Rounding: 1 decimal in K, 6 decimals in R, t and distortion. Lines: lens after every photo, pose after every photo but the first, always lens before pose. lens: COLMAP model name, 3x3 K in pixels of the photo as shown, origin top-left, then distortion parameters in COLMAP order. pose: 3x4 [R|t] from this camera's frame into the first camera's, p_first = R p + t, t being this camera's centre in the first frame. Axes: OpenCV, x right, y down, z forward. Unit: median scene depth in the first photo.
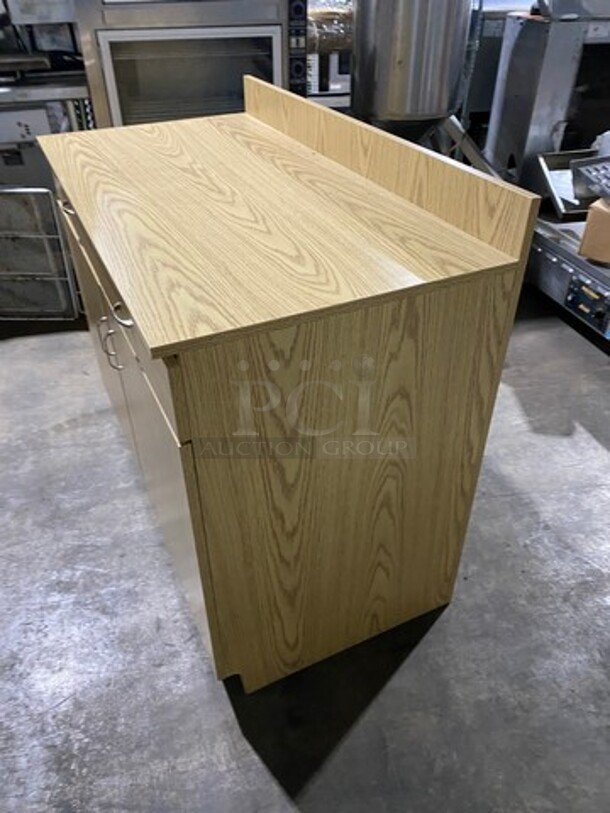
lens RADIAL K [[616.1, 0, 301.6], [0, 616.1, 409.4], [0, 0, 1]] dist [0.021915, -0.009894]
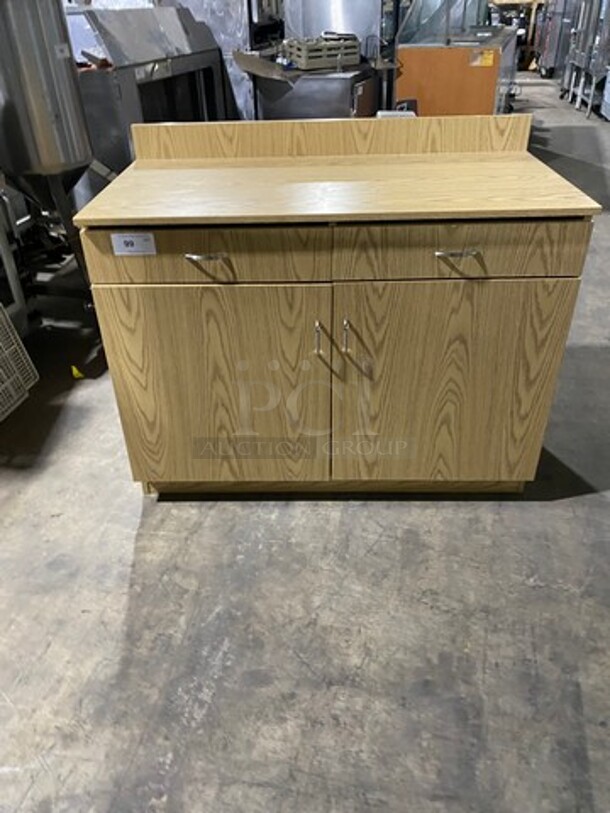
lens RADIAL K [[616.1, 0, 297.0], [0, 616.1, 406.5], [0, 0, 1]] dist [0.021915, -0.009894]
pose [[0.450466, -0.496820, 0.741789, -0.718064], [0.557828, 0.805341, 0.200632, -0.155299], [-0.697071, 0.323412, 0.639919, 0.214292]]
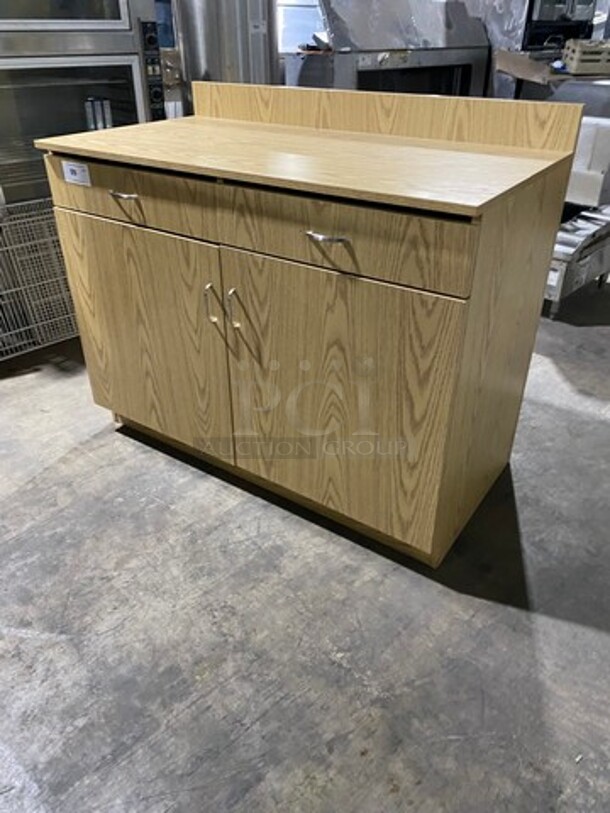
lens RADIAL K [[616.1, 0, 305.3], [0, 616.1, 405.8], [0, 0, 1]] dist [0.021915, -0.009894]
pose [[0.865101, -0.257538, 0.430435, -0.397748], [0.298224, 0.954069, -0.028542, 0.074278], [-0.403314, 0.153058, 0.902170, 0.011838]]
